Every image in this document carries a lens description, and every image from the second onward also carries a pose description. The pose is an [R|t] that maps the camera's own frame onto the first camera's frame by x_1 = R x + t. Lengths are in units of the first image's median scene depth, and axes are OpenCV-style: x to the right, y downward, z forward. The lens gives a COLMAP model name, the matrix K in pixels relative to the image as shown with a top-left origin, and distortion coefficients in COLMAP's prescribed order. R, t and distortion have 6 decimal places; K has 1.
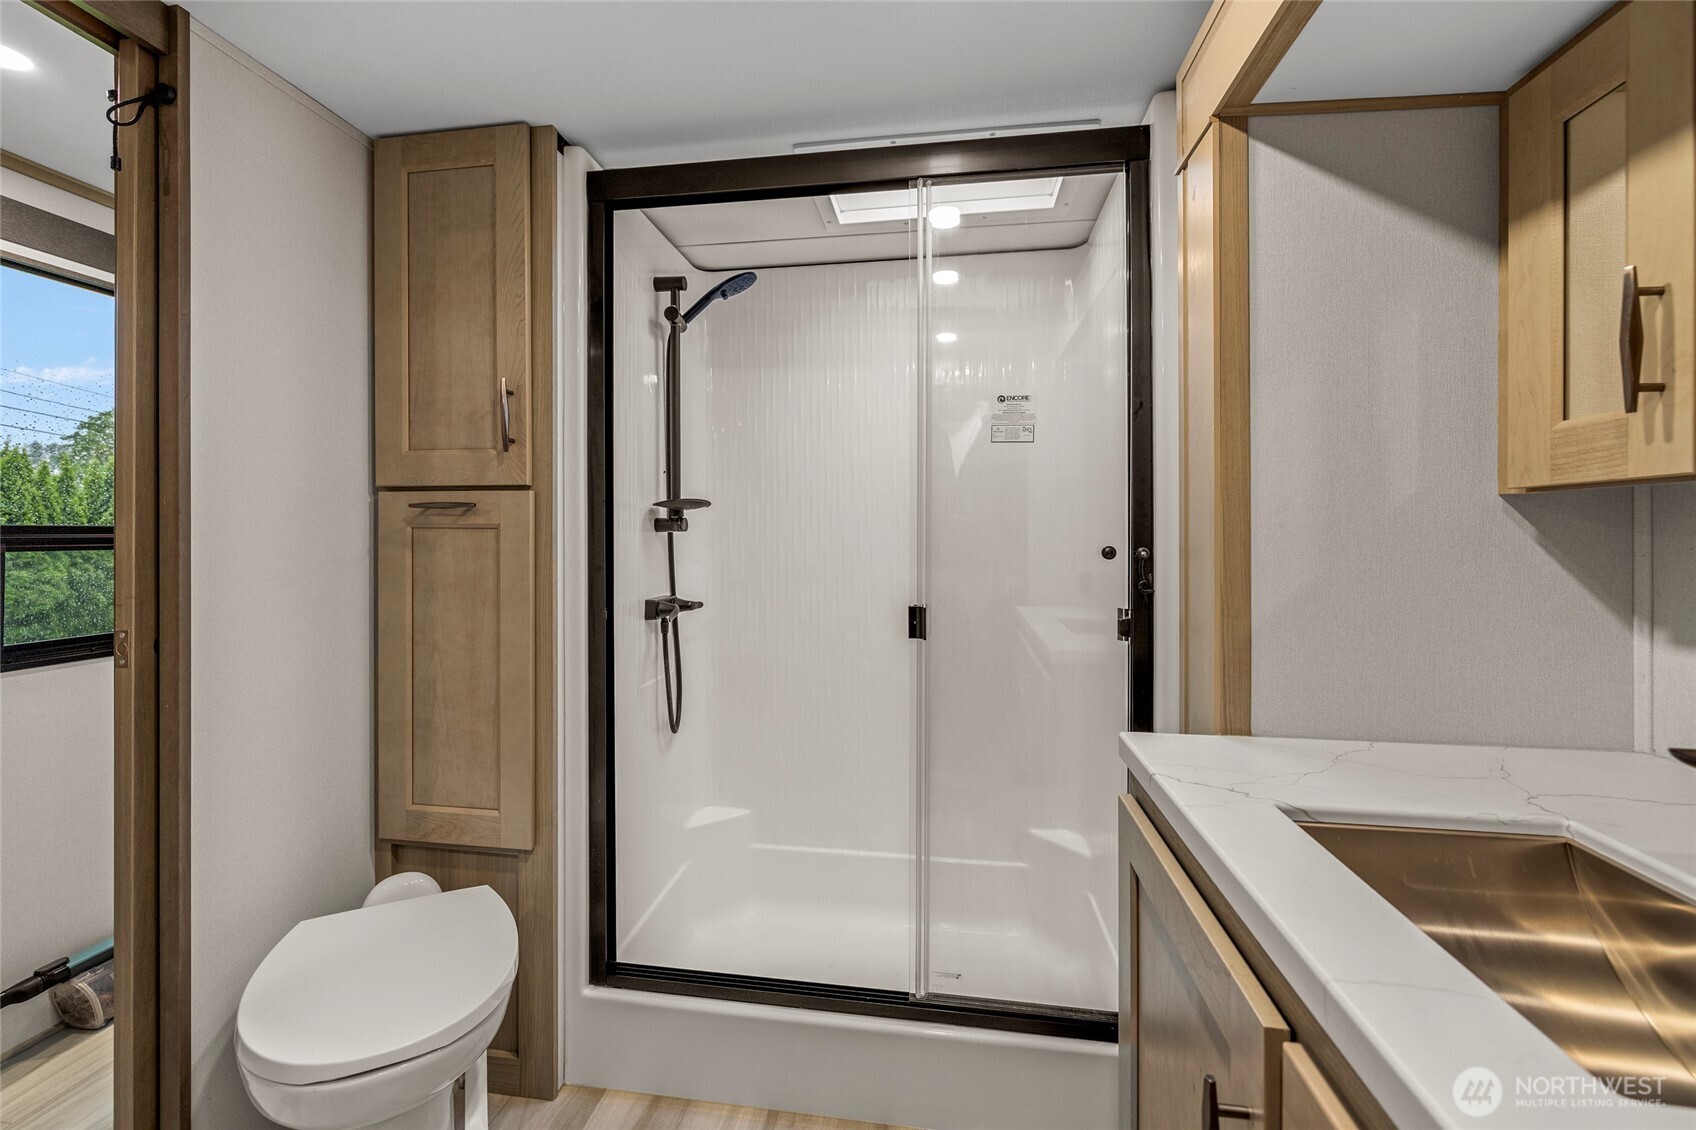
lens RADIAL K [[716.7, 0, 835.8], [0, 716.7, 537.5], [0, 0, 1]] dist [-0.000609, 0.000487]
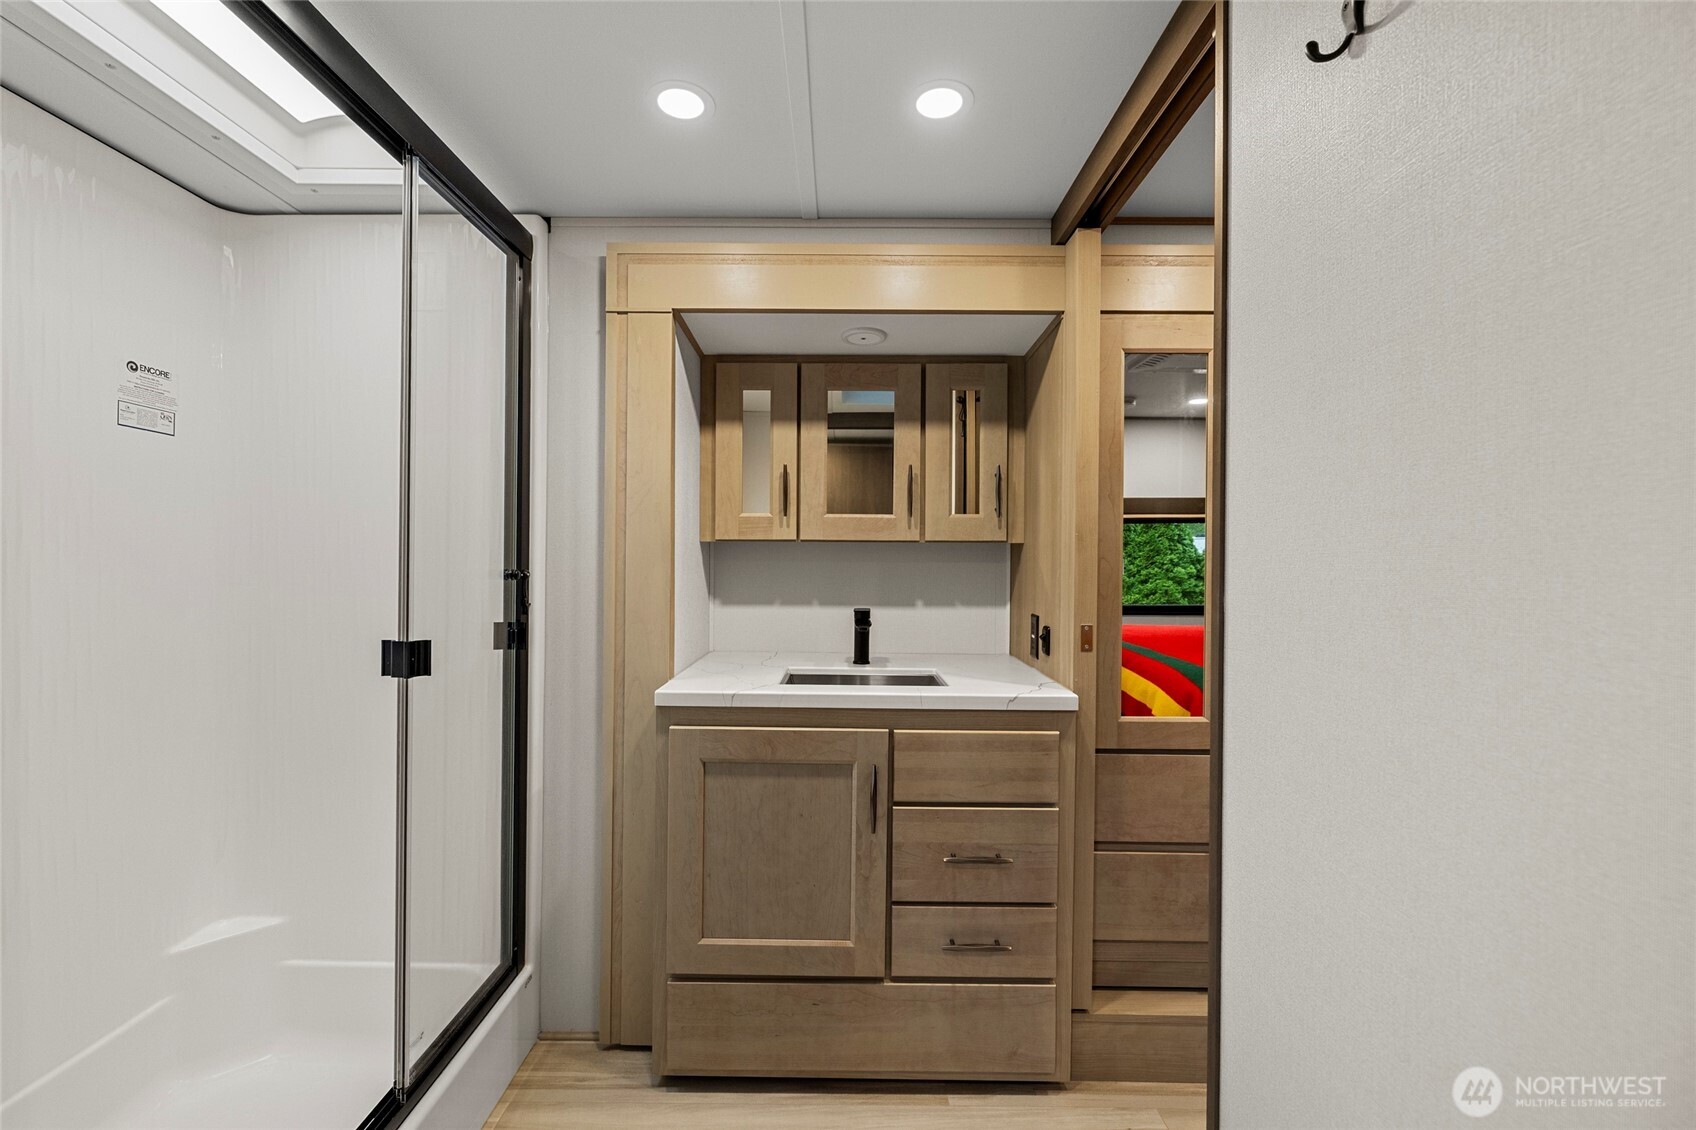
lens RADIAL K [[716.7, 0, 843.7], [0, 716.7, 558.3], [0, 0, 1]] dist [-0.000609, 0.000487]
pose [[-0.159756, -0.002850, 0.987152, -0.583758], [-0.001228, 0.999996, 0.002689, -0.006786], [-0.987156, -0.000782, -0.159758, 0.423047]]
